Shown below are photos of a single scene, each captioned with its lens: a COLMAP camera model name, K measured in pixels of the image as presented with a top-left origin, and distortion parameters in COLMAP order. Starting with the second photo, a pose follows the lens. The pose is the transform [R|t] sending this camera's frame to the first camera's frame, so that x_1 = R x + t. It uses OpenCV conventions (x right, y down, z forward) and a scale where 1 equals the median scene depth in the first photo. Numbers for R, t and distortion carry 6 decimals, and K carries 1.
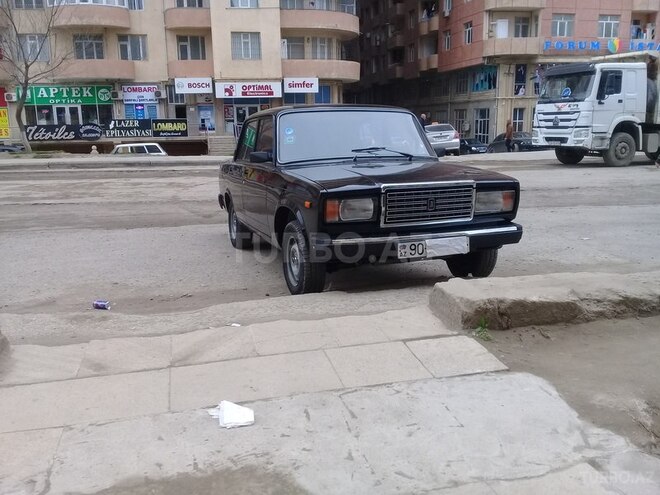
lens RADIAL K [[607.5, 0, 331.9], [0, 607.5, 232.7], [0, 0, 1]] dist [0.090361, -0.174144]
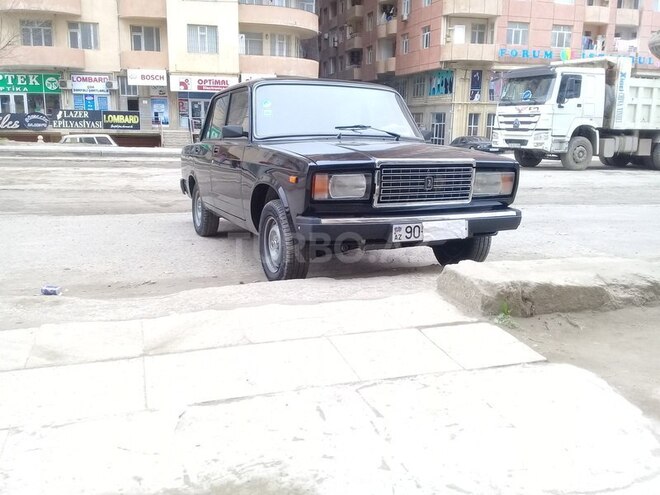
lens RADIAL K [[607.5, 0, 331.9], [0, 607.5, 232.7], [0, 0, 1]] dist [0.090361, -0.174144]
pose [[0.996800, 0.019888, 0.077422, -0.004722], [-0.019668, 0.999800, -0.003607, 0.003127], [-0.077478, 0.002072, 0.996992, 0.009734]]
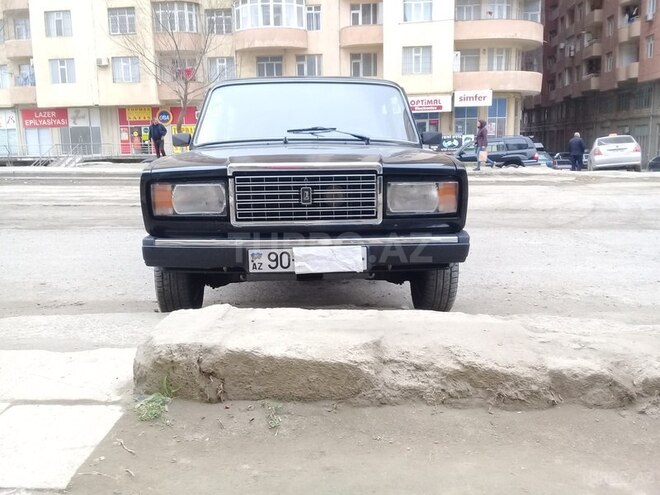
lens RADIAL K [[607.5, 0, 331.9], [0, 607.5, 232.7], [0, 0, 1]] dist [0.090361, -0.174144]
pose [[0.952991, 0.044927, -0.299650, 0.037014], [-0.054128, 0.998281, -0.022473, 0.000776], [0.298125, 0.037636, 0.953785, 0.033778]]
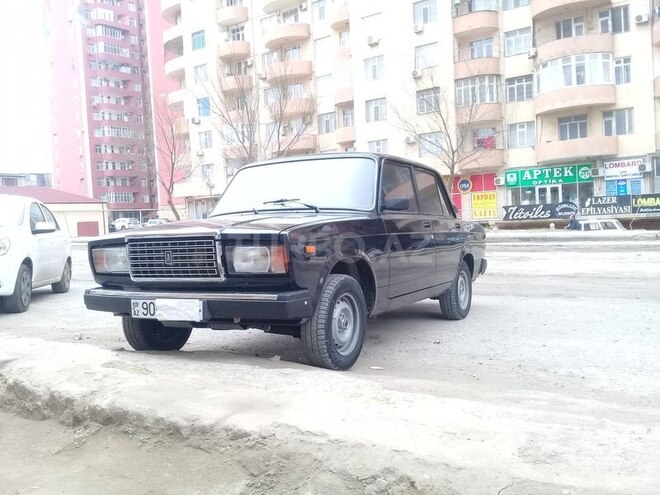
lens RADIAL K [[607.5, 0, 331.9], [0, 607.5, 232.7], [0, 0, 1]] dist [0.090361, -0.174144]
pose [[0.671887, -0.000874, -0.740654, 0.088442], [-0.096127, 0.991438, -0.088372, -0.002579], [0.734390, 0.130573, 0.666050, 0.055635]]
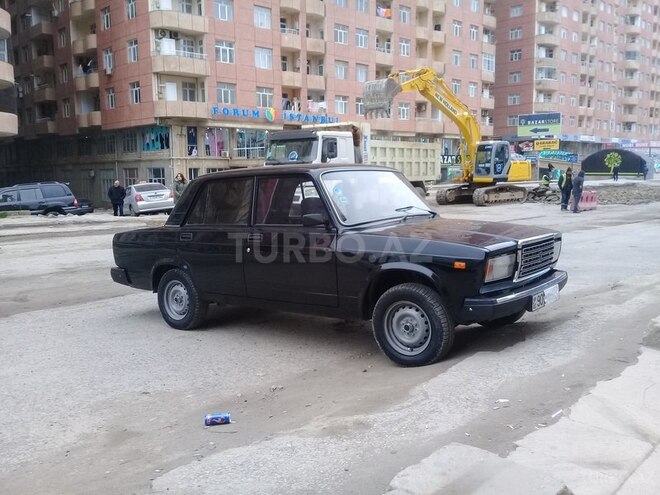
lens RADIAL K [[607.5, 0, 331.9], [0, 607.5, 232.7], [0, 0, 1]] dist [0.090361, -0.174144]
pose [[0.841567, -0.046208, 0.538173, -0.067801], [0.096927, 0.993081, -0.066303, -0.004954], [-0.531385, 0.107962, 0.840223, 0.026520]]
